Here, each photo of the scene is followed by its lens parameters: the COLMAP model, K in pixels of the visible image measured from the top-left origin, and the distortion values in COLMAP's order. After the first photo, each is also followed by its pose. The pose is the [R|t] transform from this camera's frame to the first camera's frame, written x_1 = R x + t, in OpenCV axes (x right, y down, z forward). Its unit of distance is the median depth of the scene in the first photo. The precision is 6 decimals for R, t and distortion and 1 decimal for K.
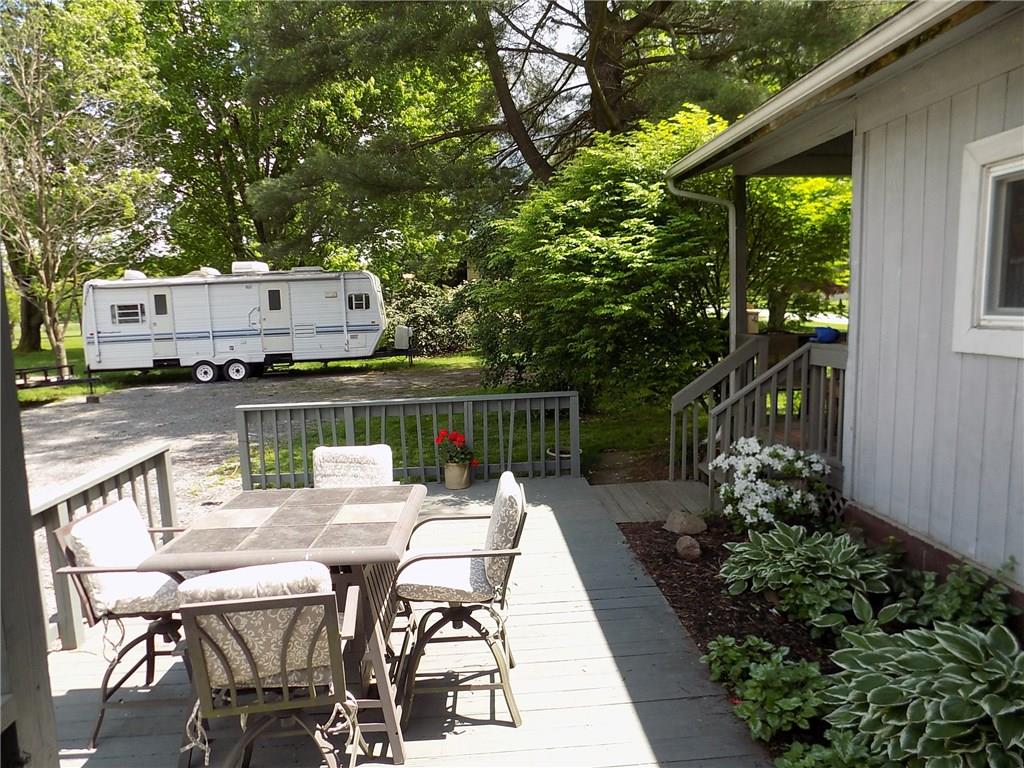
lens RADIAL K [[680.5, 0, 512.0], [0, 680.5, 384.0], [0, 0, 1]] dist [-0.092203, 0.081460]
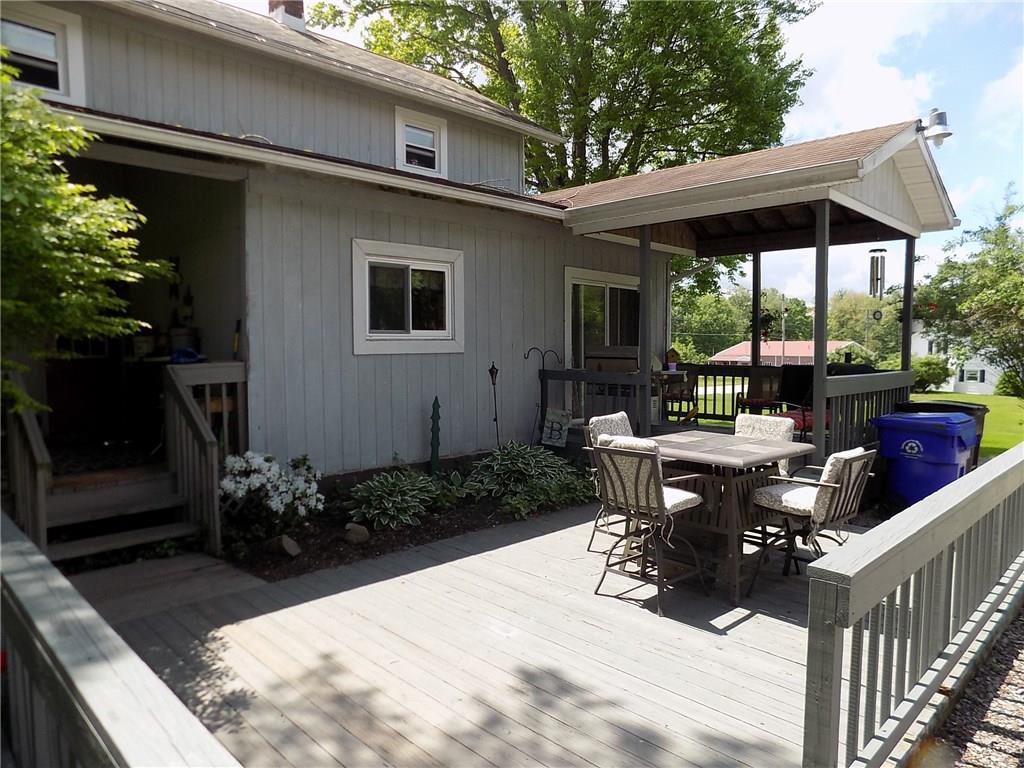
lens RADIAL K [[680.5, 0, 512.0], [0, 680.5, 384.0], [0, 0, 1]] dist [-0.092203, 0.081460]
pose [[-0.657601, -0.021714, 0.753054, -0.843091], [0.105701, 0.987038, 0.120763, -0.129827], [-0.745915, 0.159013, -0.646781, 1.665354]]
